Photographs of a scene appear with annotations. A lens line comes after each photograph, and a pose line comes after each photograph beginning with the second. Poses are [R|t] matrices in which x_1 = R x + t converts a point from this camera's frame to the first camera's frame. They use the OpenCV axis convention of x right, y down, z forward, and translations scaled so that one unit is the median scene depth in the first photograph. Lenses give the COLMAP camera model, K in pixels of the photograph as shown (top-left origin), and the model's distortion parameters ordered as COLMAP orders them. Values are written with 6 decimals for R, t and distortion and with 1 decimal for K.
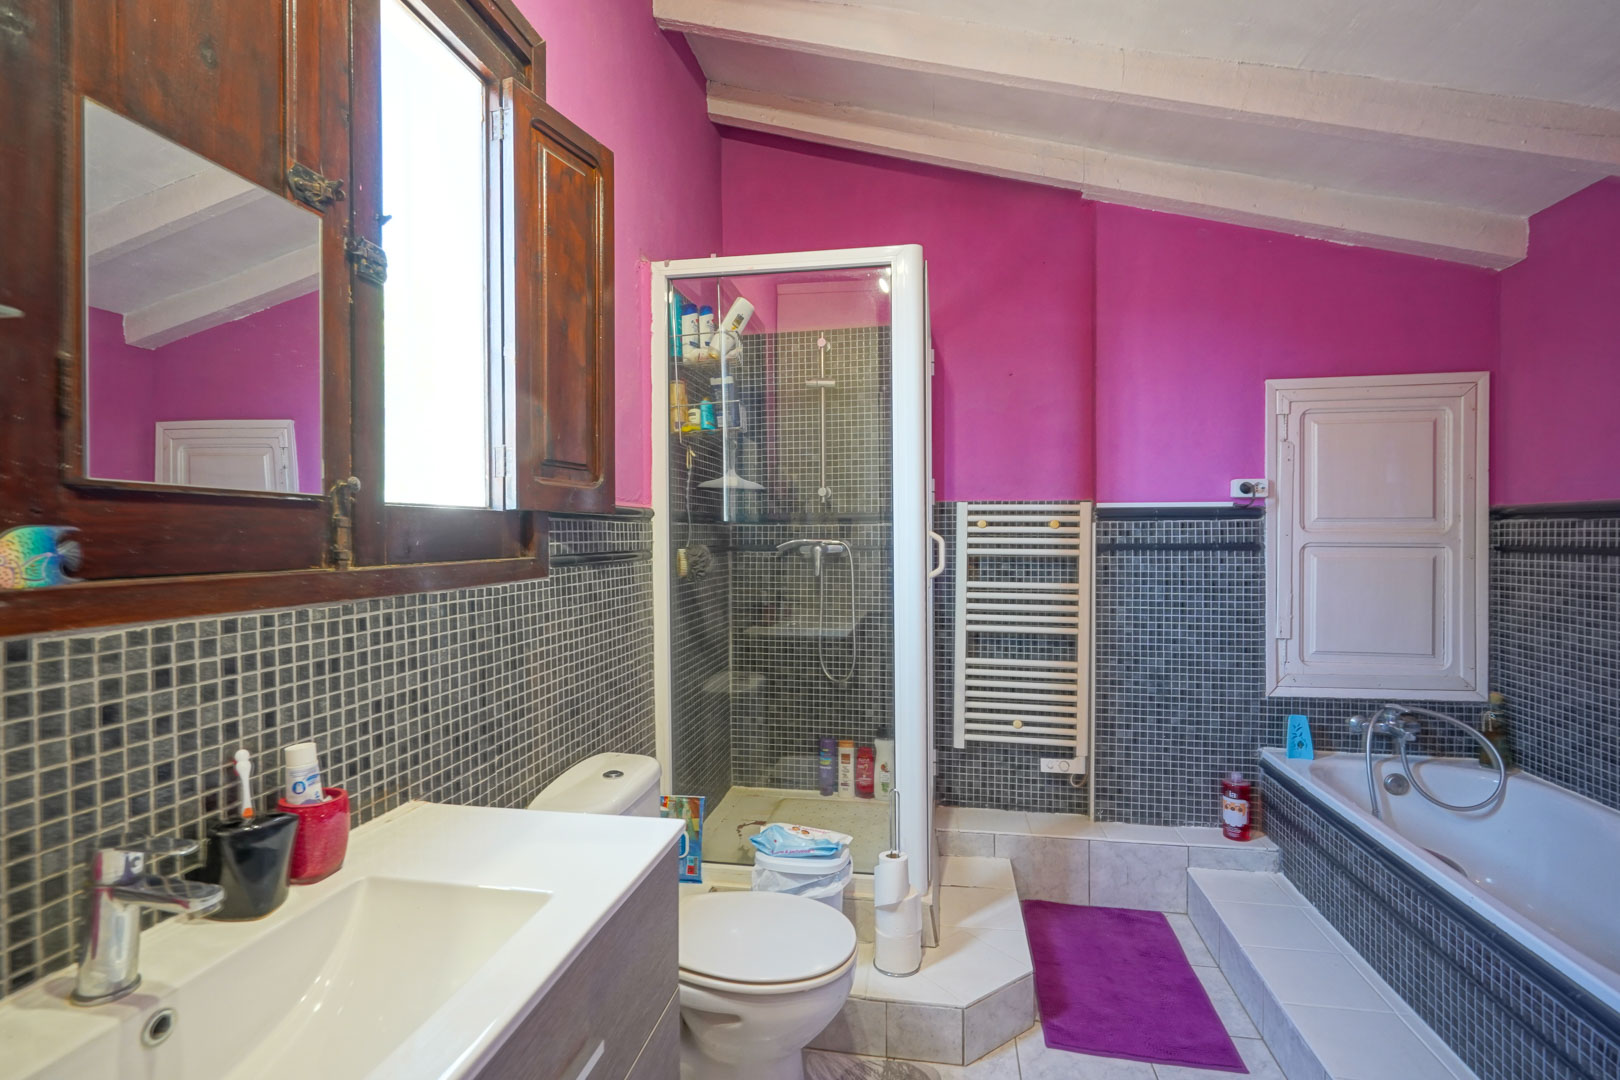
lens RADIAL K [[729.9, 0, 810.0], [0, 729.9, 540.0], [0, 0, 1]] dist [0.000206, 0.000411]
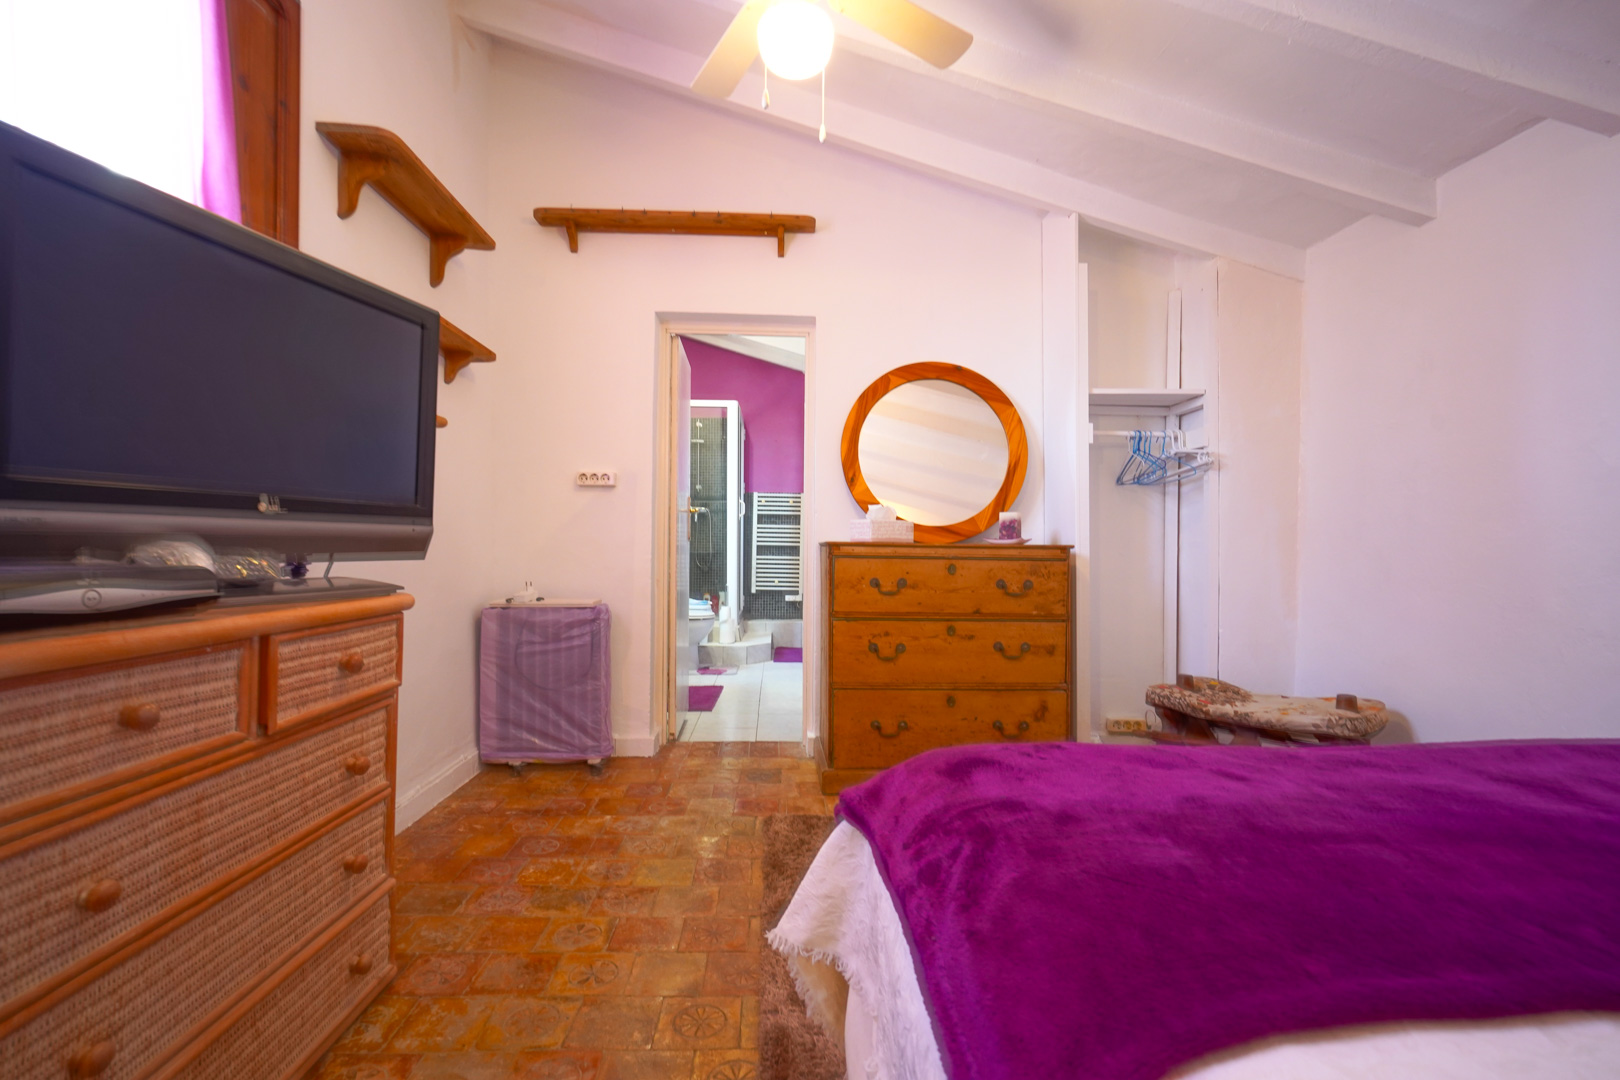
lens RADIAL K [[729.9, 0, 810.0], [0, 729.9, 540.0], [0, 0, 1]] dist [0.000206, 0.000411]
pose [[0.974428, 0.011556, 0.224401, -0.160163], [-0.008309, 0.999847, -0.015409, 0.143660], [-0.224545, 0.013150, 0.974375, -1.415801]]
